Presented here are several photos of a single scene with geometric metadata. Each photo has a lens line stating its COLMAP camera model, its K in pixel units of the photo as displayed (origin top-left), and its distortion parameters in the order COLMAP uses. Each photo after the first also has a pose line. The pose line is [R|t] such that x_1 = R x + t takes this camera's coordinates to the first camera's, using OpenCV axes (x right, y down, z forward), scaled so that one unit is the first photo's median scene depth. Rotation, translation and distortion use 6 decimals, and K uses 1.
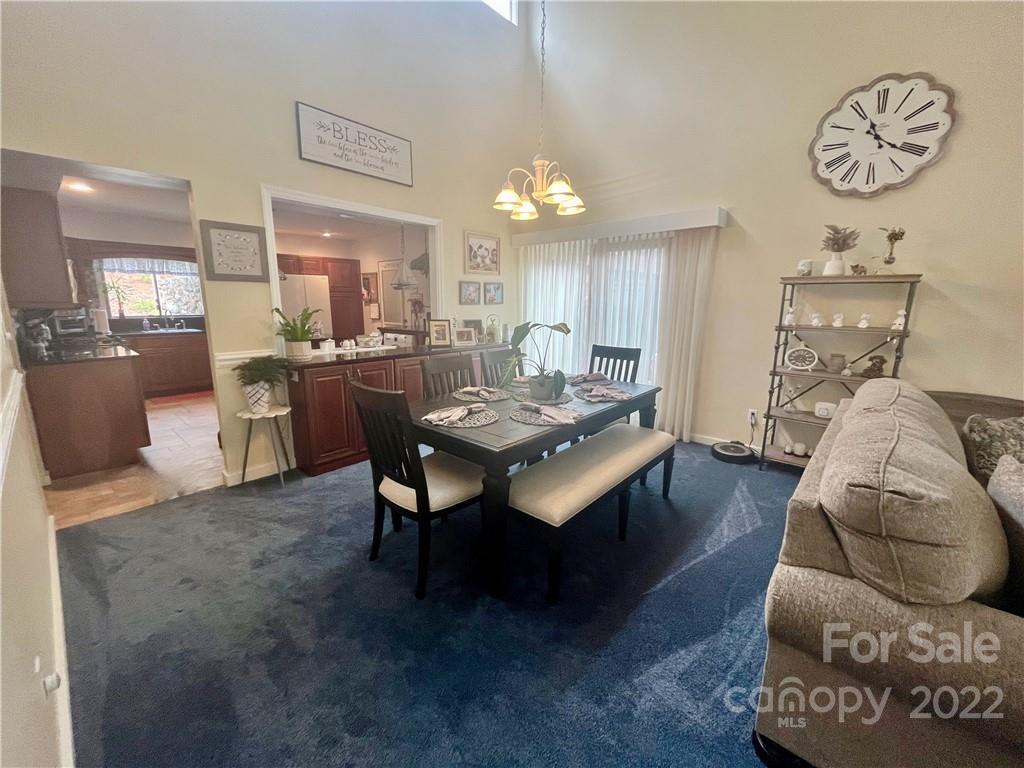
lens RADIAL K [[411.3, 0, 509.9], [0, 411.3, 383.5], [0, 0, 1]] dist [-0.002169, -0.000376]
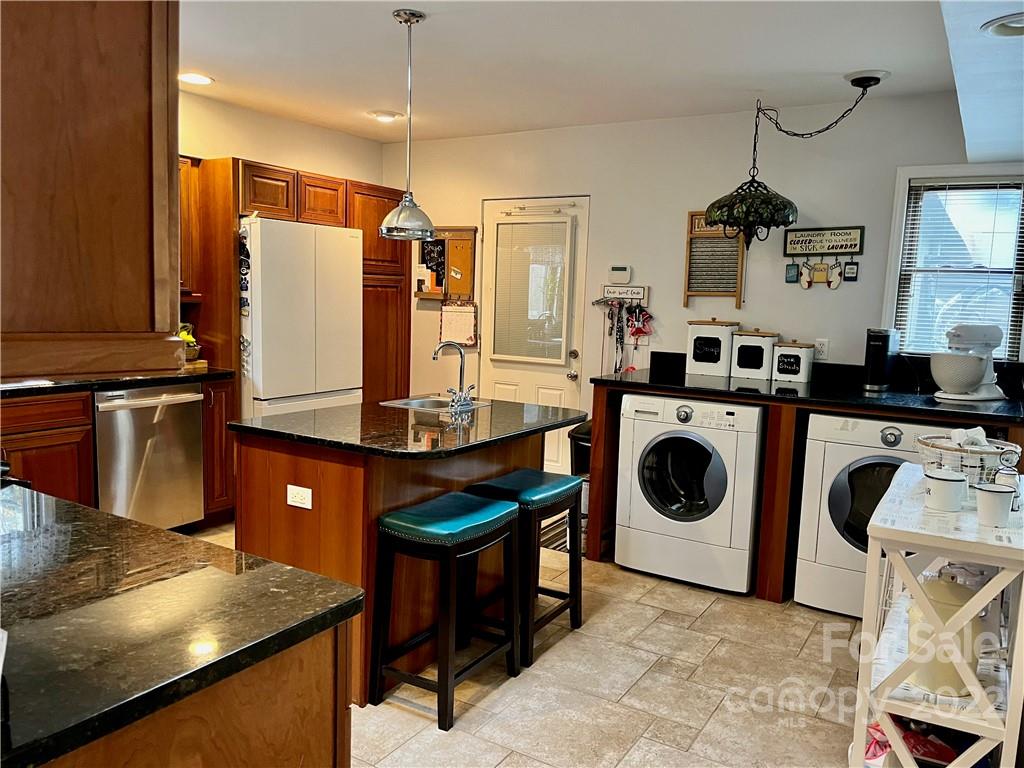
lens RADIAL K [[777.0, 0, 512.0], [0, 777.0, 384.0], [0, 0, 1]] dist [0.060446, -0.076384]
pose [[0.982155, 0.006322, 0.187967, -1.053598], [0.008519, 0.996913, -0.078044, -0.157248], [-0.187880, 0.078253, 0.979070, 0.693664]]
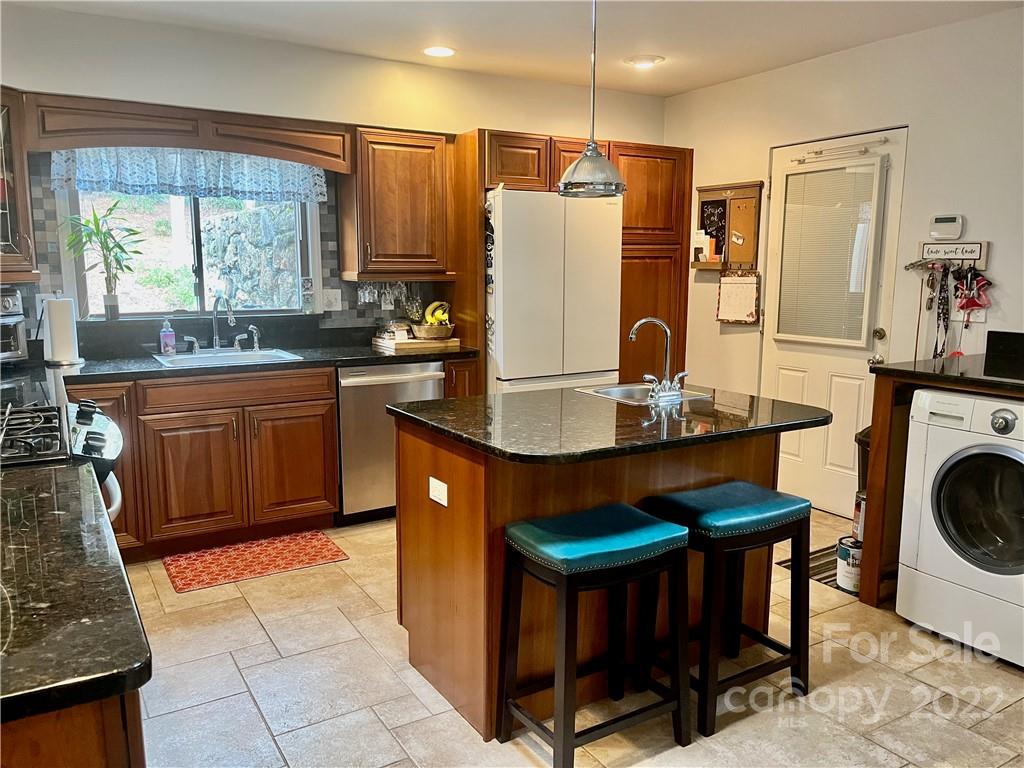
lens RADIAL K [[777.0, 0, 512.0], [0, 777.0, 384.0], [0, 0, 1]] dist [0.060446, -0.076384]
pose [[0.959092, 0.037752, -0.280565, -0.820896], [-0.050720, 0.997947, -0.039100, -0.184779], [0.278513, 0.051731, 0.959038, 0.876230]]
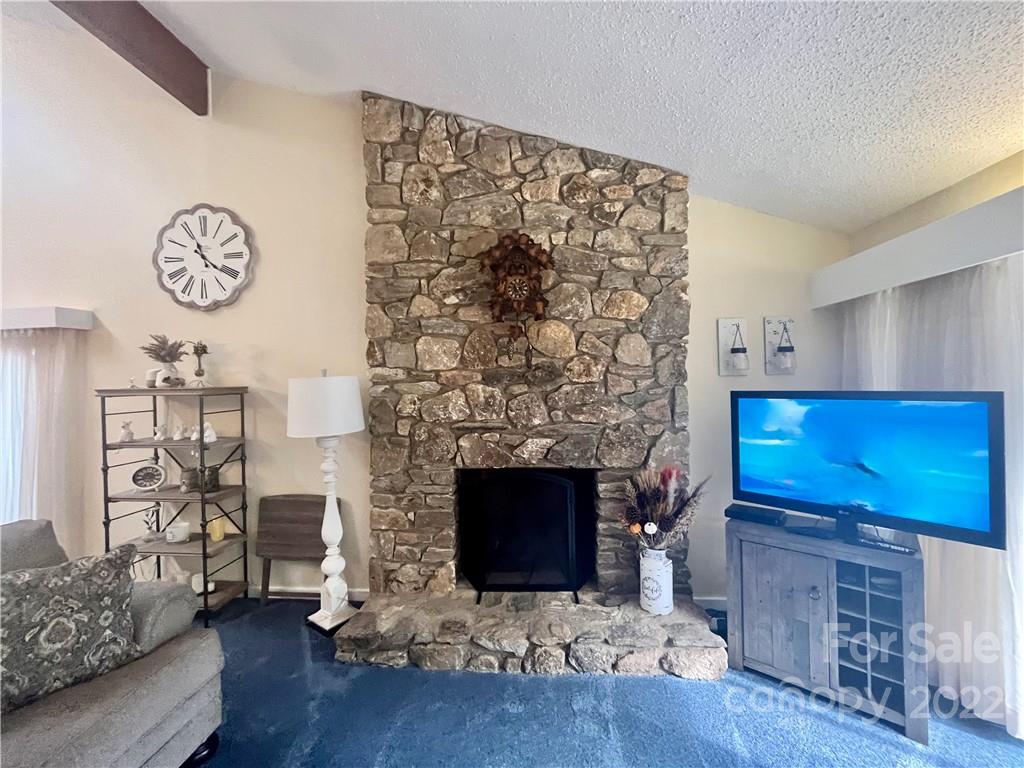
lens RADIAL K [[411.3, 0, 509.9], [0, 411.3, 383.5], [0, 0, 1]] dist [-0.002169, -0.000376]
pose [[0.804036, -0.016568, 0.594350, 0.862647], [0.139357, 0.977019, -0.161287, -0.007667], [-0.578019, 0.212507, 0.787867, -0.199856]]
